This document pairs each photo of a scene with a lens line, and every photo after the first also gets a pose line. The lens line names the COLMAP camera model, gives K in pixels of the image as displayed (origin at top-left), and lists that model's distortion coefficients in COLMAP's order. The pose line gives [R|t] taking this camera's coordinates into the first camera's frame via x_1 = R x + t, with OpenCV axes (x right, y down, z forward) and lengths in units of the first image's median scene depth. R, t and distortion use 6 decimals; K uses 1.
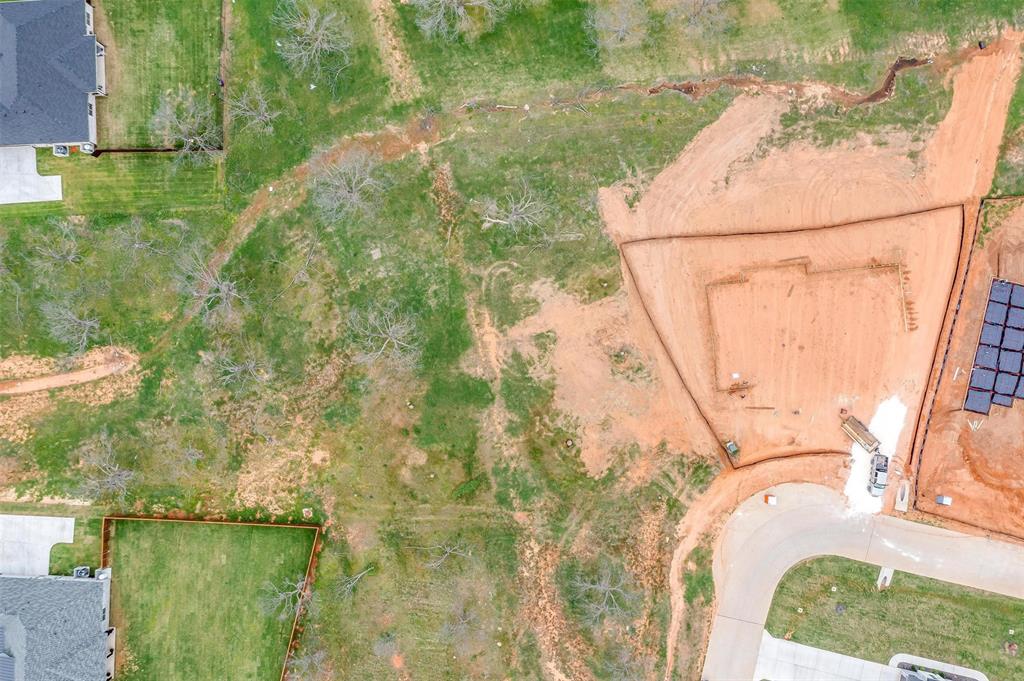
lens RADIAL K [[827.7, 0, 512.0], [0, 827.7, 340.5], [0, 0, 1]] dist [-0.014983, 0.004702]
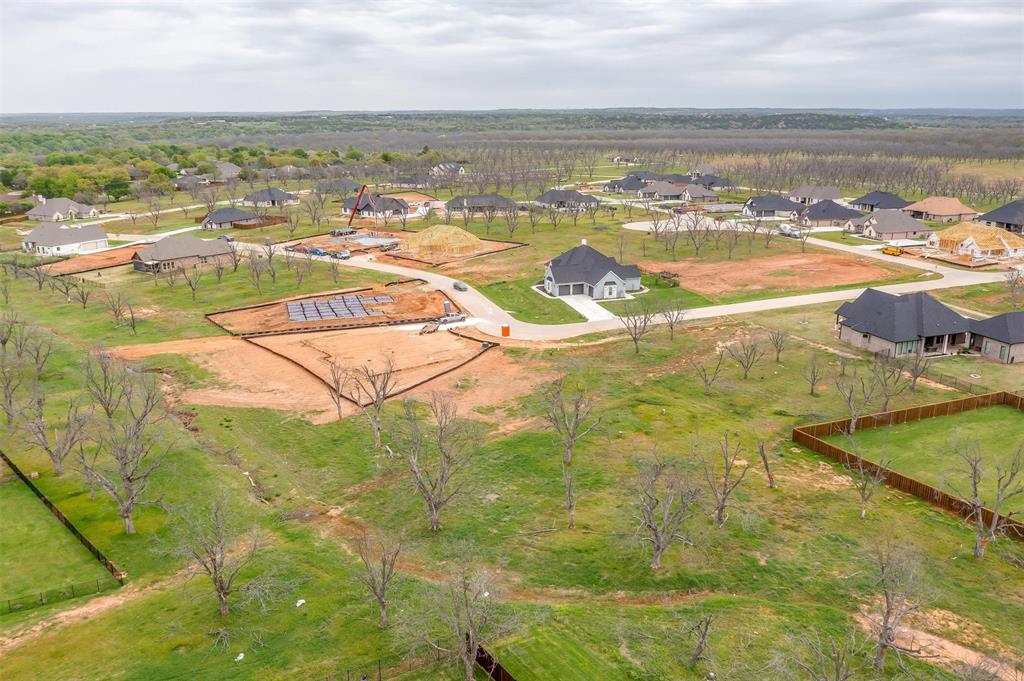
lens RADIAL K [[812.6, 0, 512.0], [0, 812.6, 340.5], [0, 0, 1]] dist [-0.013748, -0.000377]
pose [[-0.516600, -0.206784, 0.830882, -0.767266], [0.856191, -0.133603, 0.499086, -0.444437], [0.007805, 0.969222, 0.246066, 0.680741]]
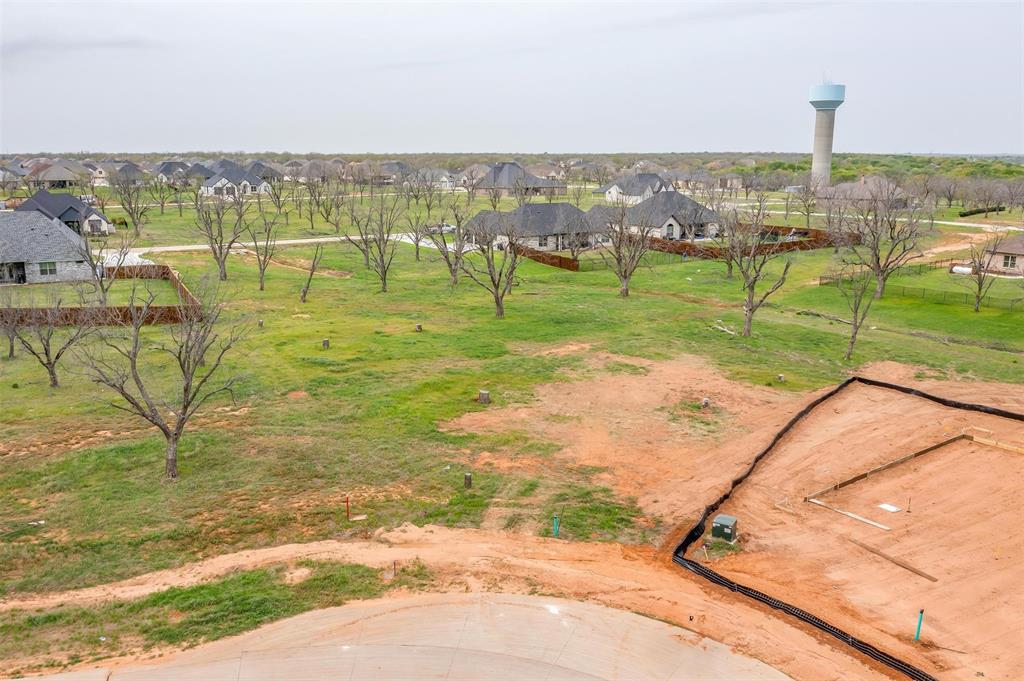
lens RADIAL K [[818.3, 0, 512.0], [0, 818.3, 340.5], [0, 0, 1]] dist [-0.015005, 0.003547]
pose [[0.498602, 0.211301, -0.840683, 0.458510], [-0.866816, 0.115822, -0.484990, 0.329633], [-0.005109, 0.970535, 0.240908, 0.850087]]
